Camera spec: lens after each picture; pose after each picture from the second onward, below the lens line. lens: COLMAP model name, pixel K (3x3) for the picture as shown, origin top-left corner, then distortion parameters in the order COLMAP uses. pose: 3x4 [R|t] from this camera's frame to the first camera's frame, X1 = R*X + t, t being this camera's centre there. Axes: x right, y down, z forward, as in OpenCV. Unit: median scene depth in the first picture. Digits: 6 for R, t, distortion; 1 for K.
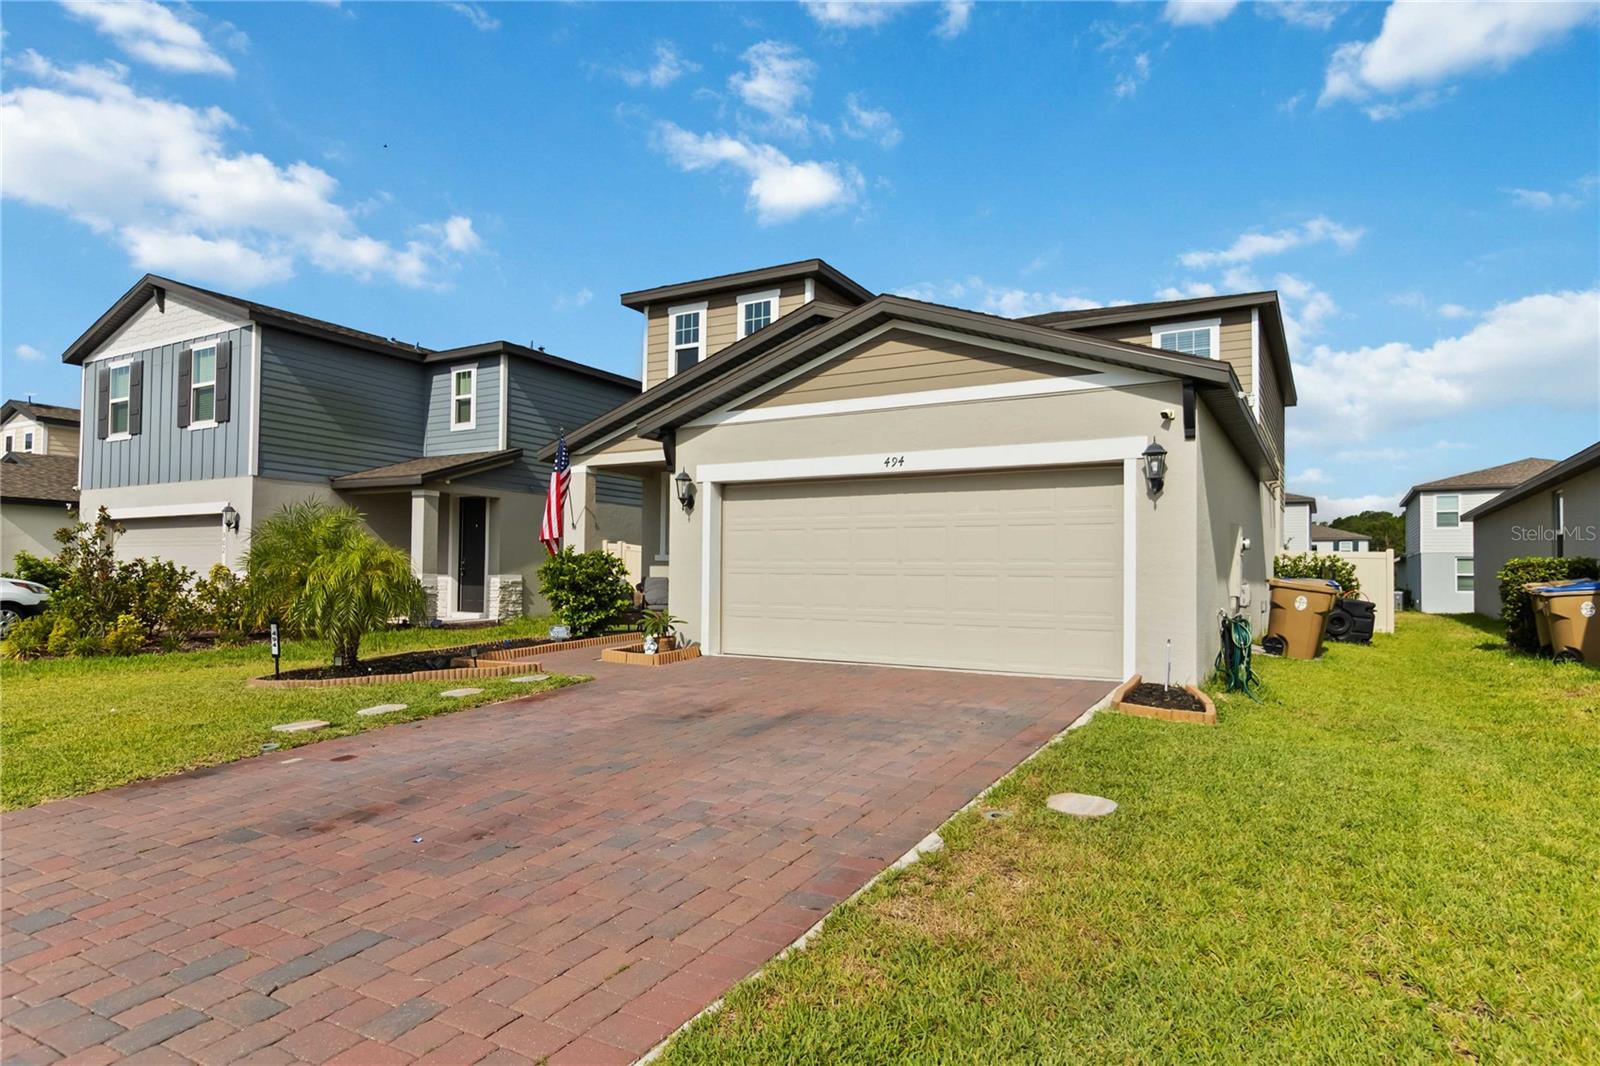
lens RADIAL K [[918.5, 0, 769.8], [0, 918.5, 601.7], [0, 0, 1]] dist [0.000402, 0.000337]
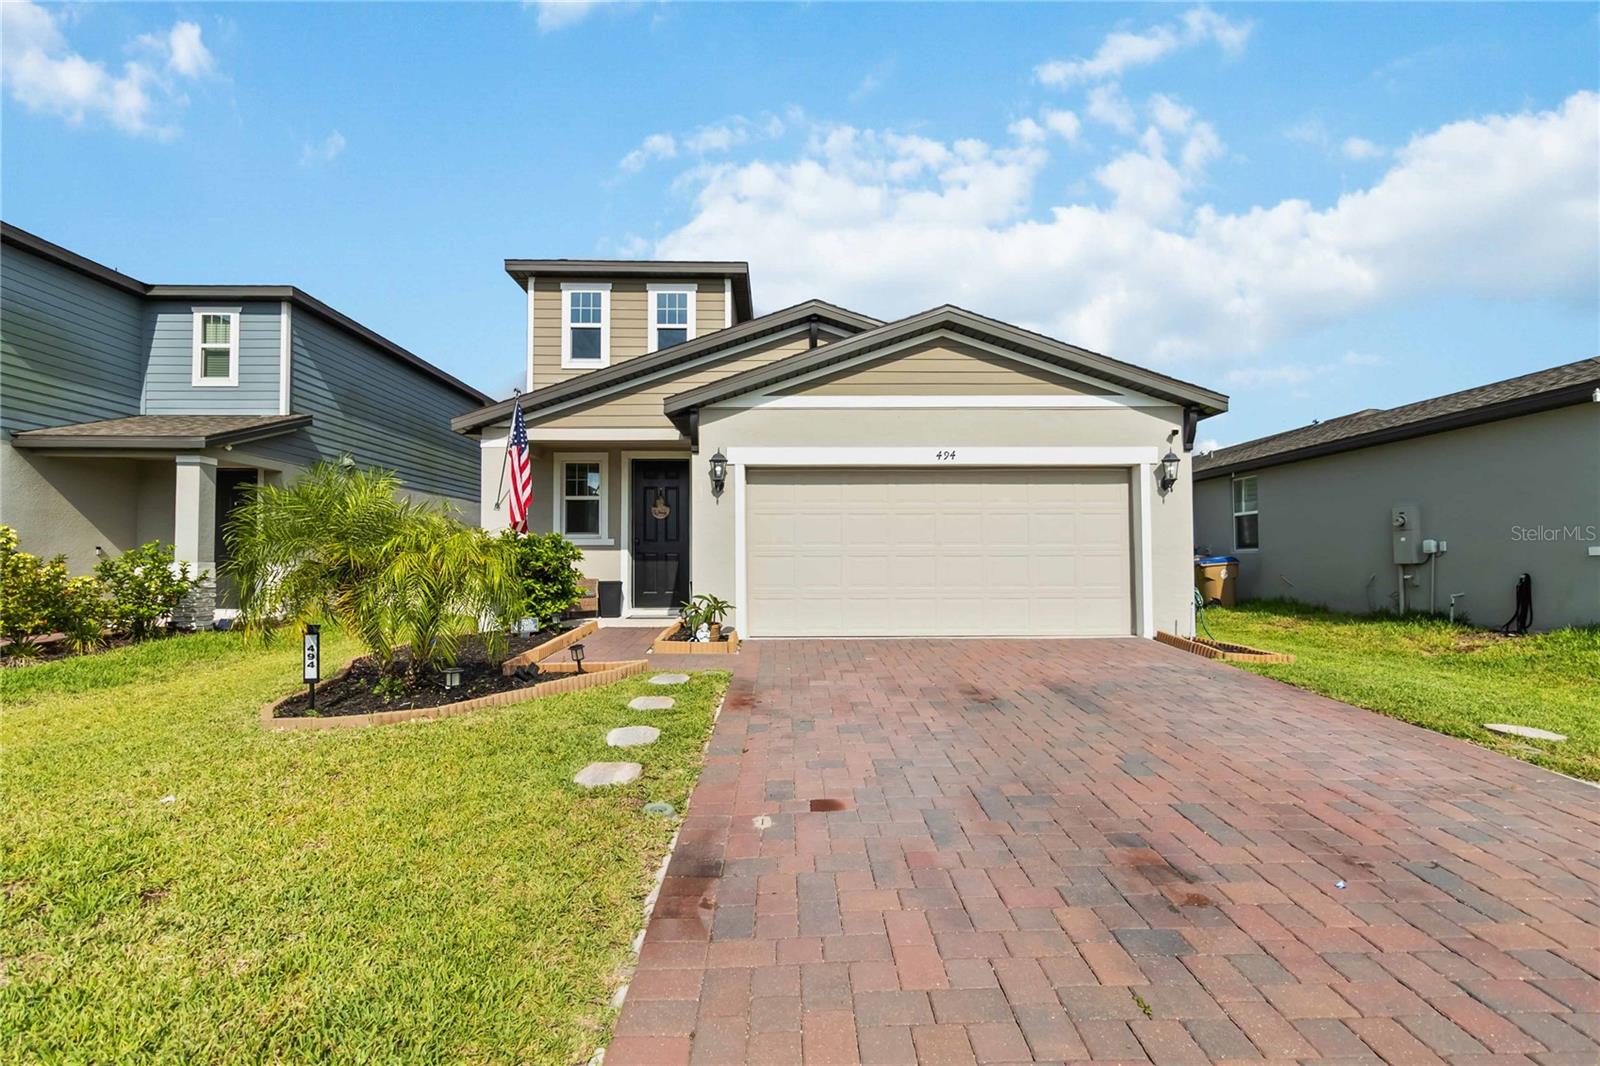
lens RADIAL K [[758.4, 0, 791.2], [0, 758.4, 571.1], [0, 0, 1]] dist [0.000799, -0.000151]
pose [[0.846824, -0.018839, 0.531539, -0.538103], [0.026081, 0.999641, -0.006122, -0.010368], [-0.531233, 0.019048, 0.847012, 0.327350]]
